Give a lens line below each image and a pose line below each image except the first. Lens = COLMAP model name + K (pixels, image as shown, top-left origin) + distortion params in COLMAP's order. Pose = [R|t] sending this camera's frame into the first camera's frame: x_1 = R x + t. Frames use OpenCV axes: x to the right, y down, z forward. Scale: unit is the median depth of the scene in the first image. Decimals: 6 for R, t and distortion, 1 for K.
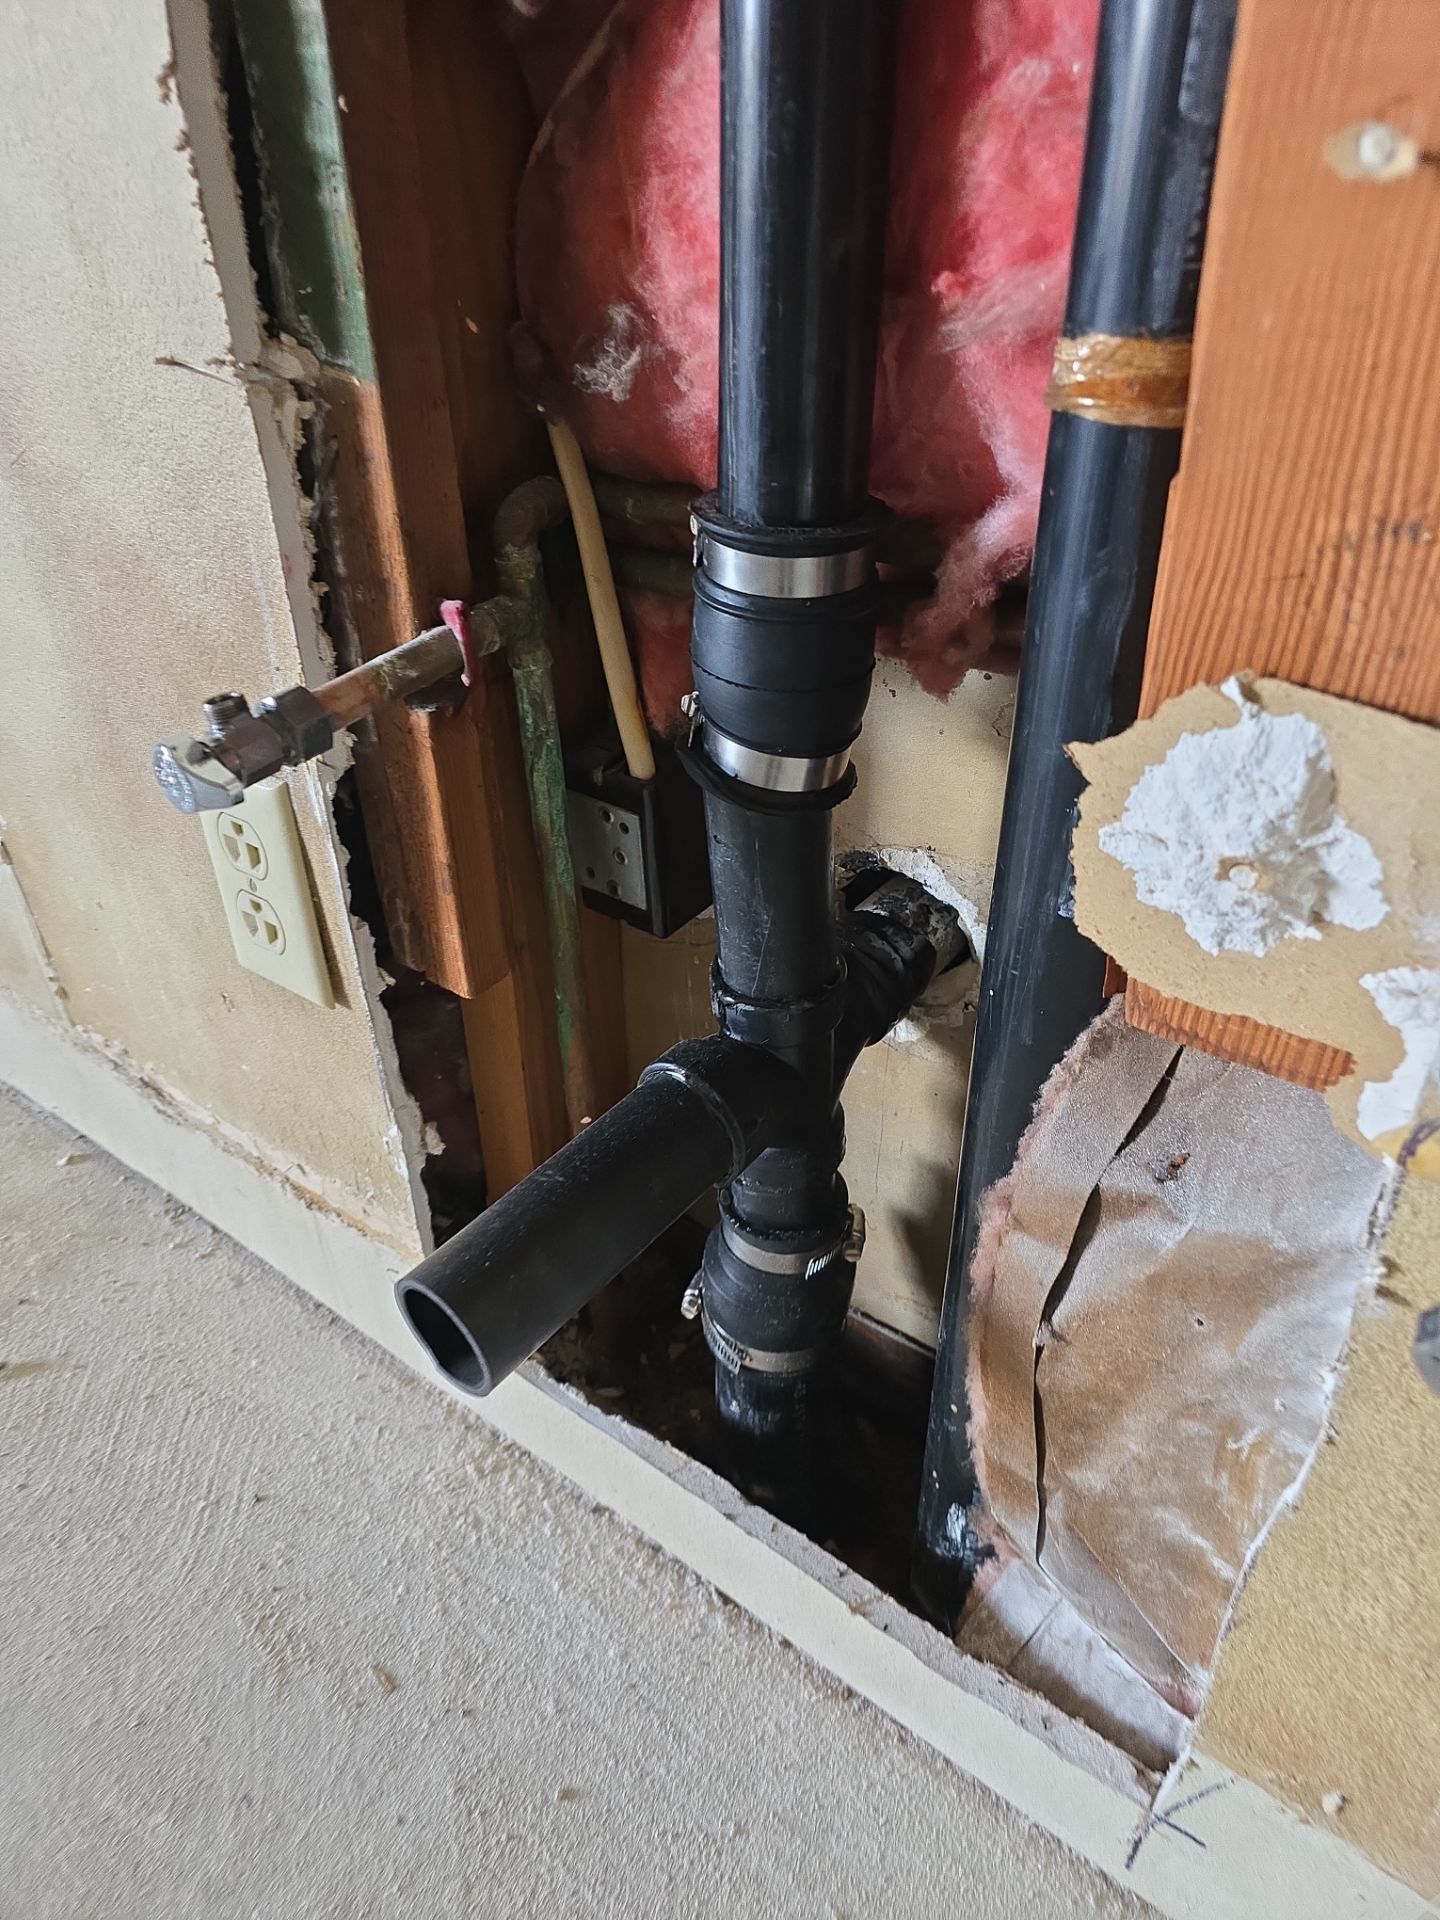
lens RADIAL K [[1278.9, 0, 720.0], [0, 1278.9, 960.0], [0, 0, 1]] dist [0.004417, -0.003640]
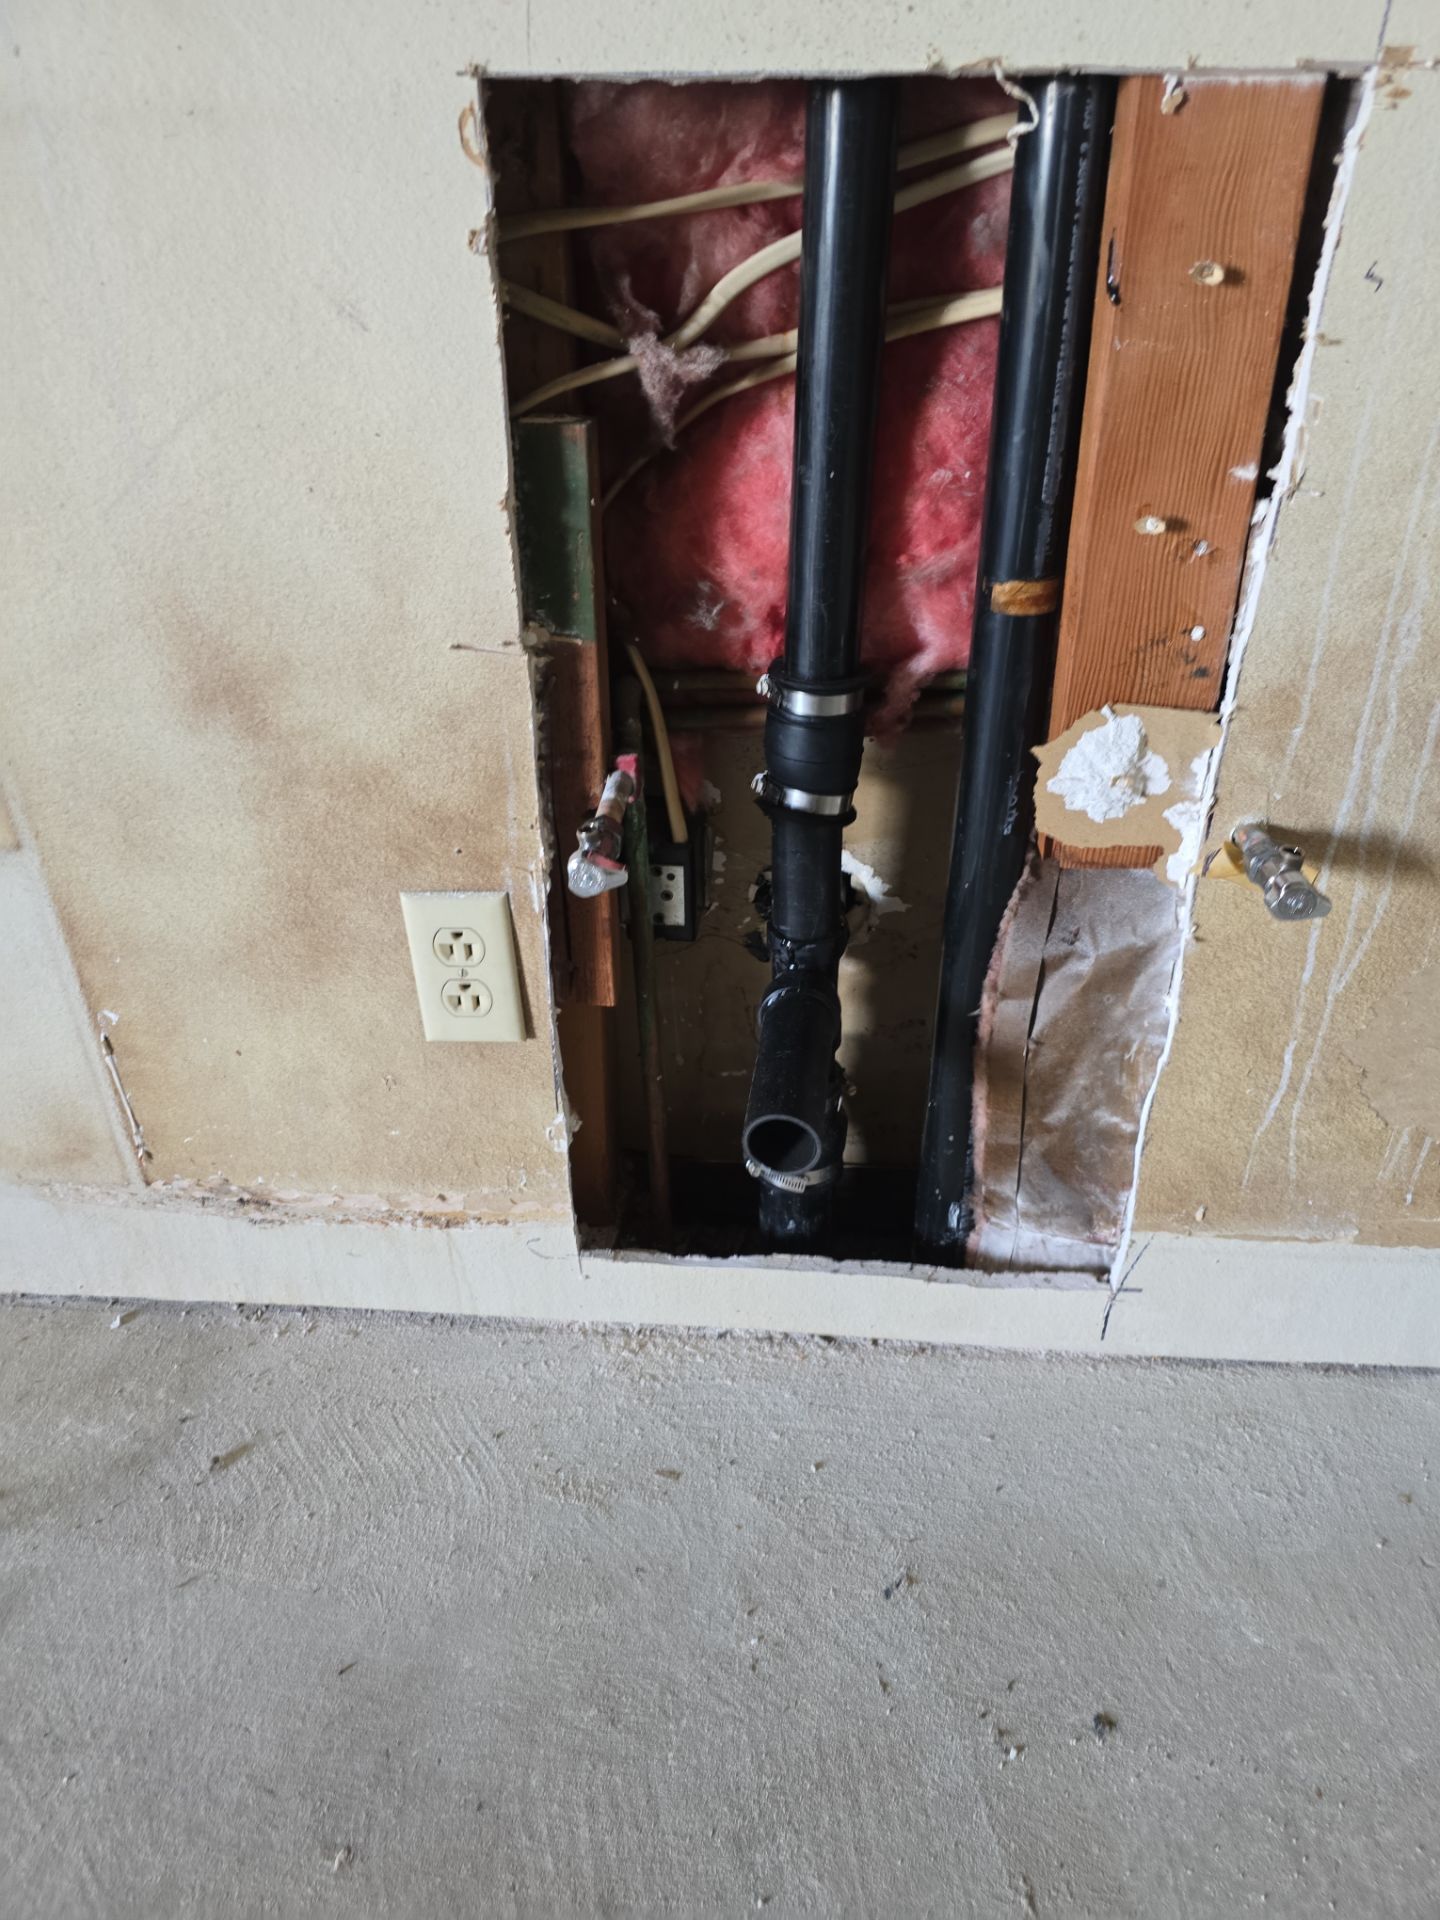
lens RADIAL K [[1337.4, 0, 654.3], [0, 1337.4, 994.6], [0, 0, 1]] dist [0.033110, -0.022522]
pose [[0.851553, -0.270833, 0.448896, -1.170891], [0.299013, 0.954211, 0.008479, 0.024158], [-0.430638, 0.127005, 0.893544, -0.632514]]
